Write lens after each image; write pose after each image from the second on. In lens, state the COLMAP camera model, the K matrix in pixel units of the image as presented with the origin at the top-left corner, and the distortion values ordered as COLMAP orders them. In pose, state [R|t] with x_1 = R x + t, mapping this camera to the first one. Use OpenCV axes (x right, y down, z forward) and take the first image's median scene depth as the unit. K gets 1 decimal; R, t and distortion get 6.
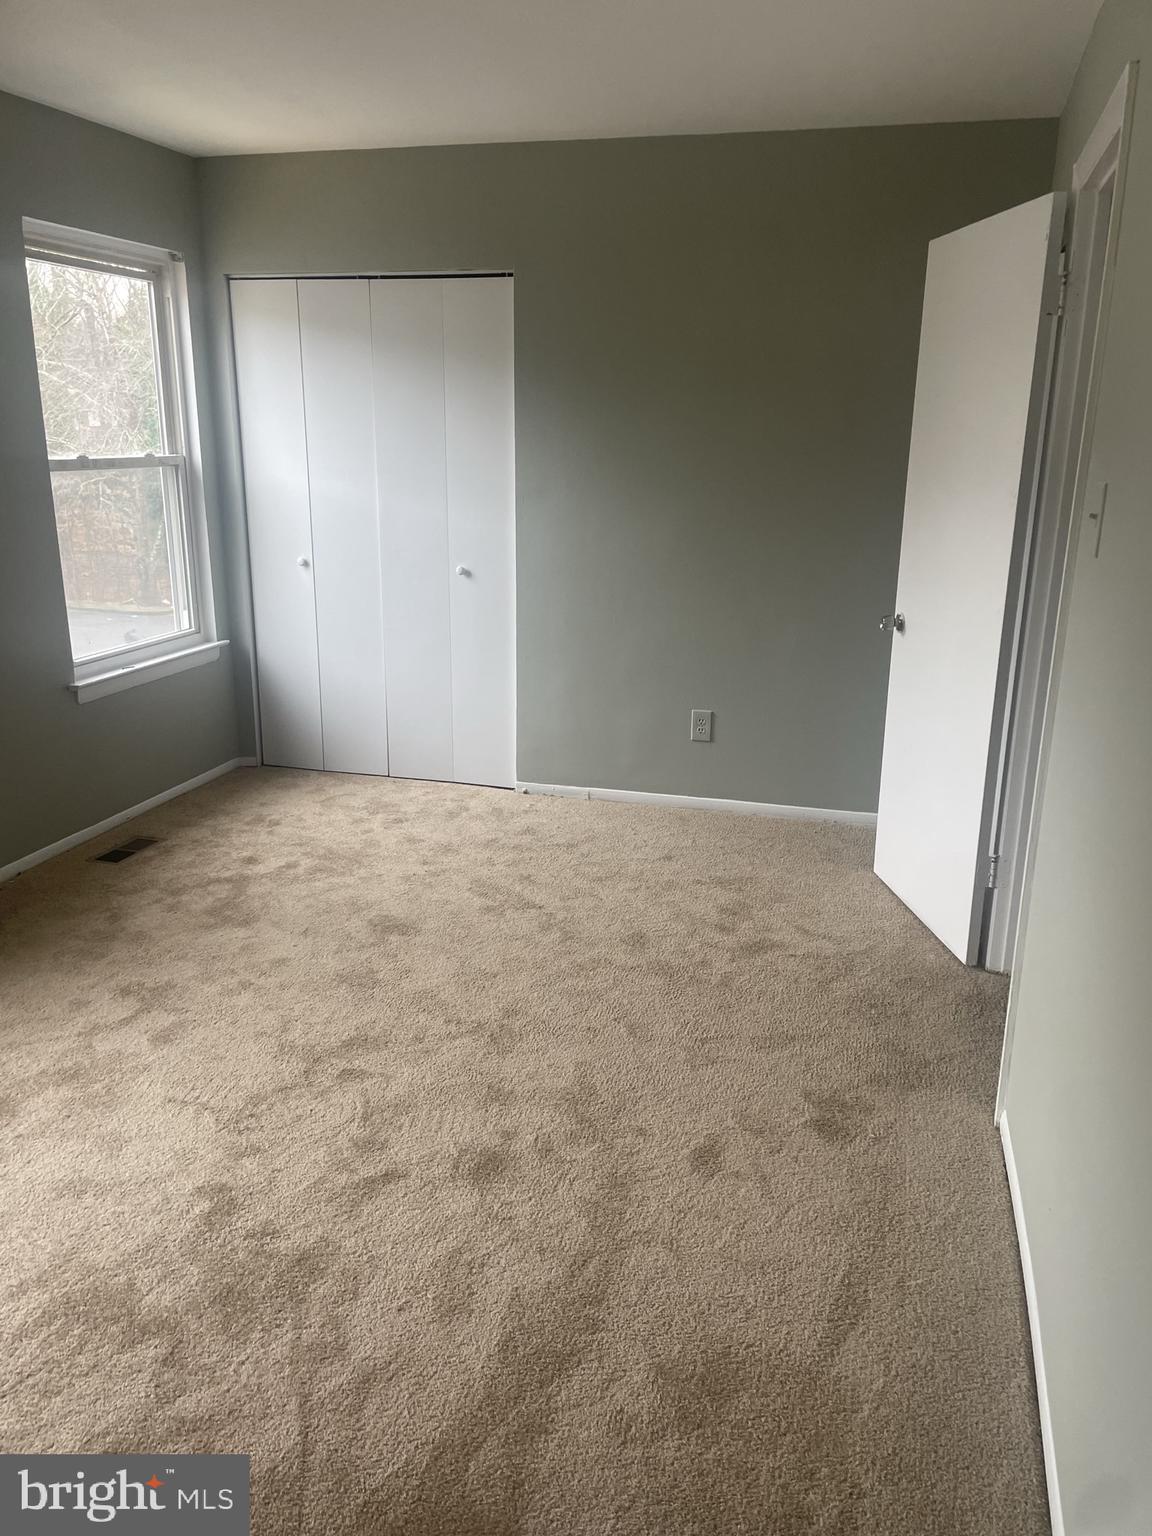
lens RADIAL K [[1158.6, 0, 567.1], [0, 1158.6, 772.9], [0, 0, 1]] dist [0.077341, -0.095939]
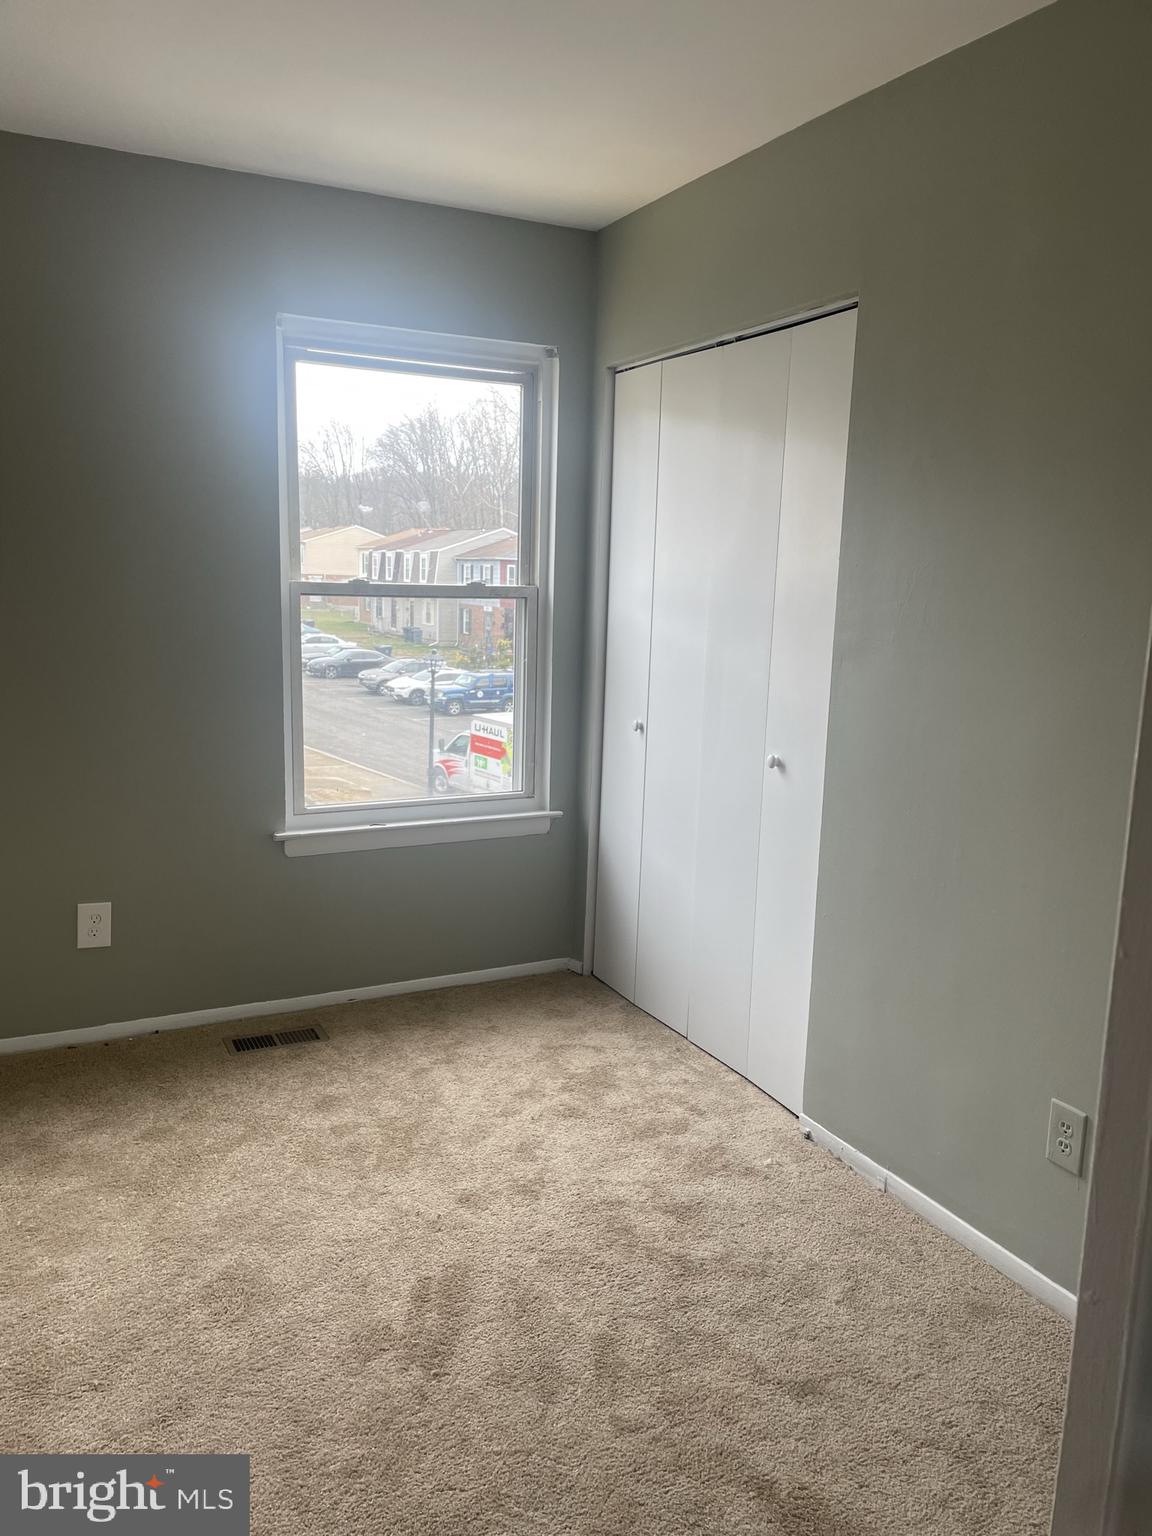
lens RADIAL K [[1158.6, 0, 569.1], [0, 1158.6, 778.1], [0, 0, 1]] dist [0.077341, -0.095939]
pose [[0.686723, 0.140814, -0.713150, 0.308839], [-0.225075, 0.974036, -0.024407, -0.131272], [0.691197, 0.177273, 0.700586, 0.491952]]
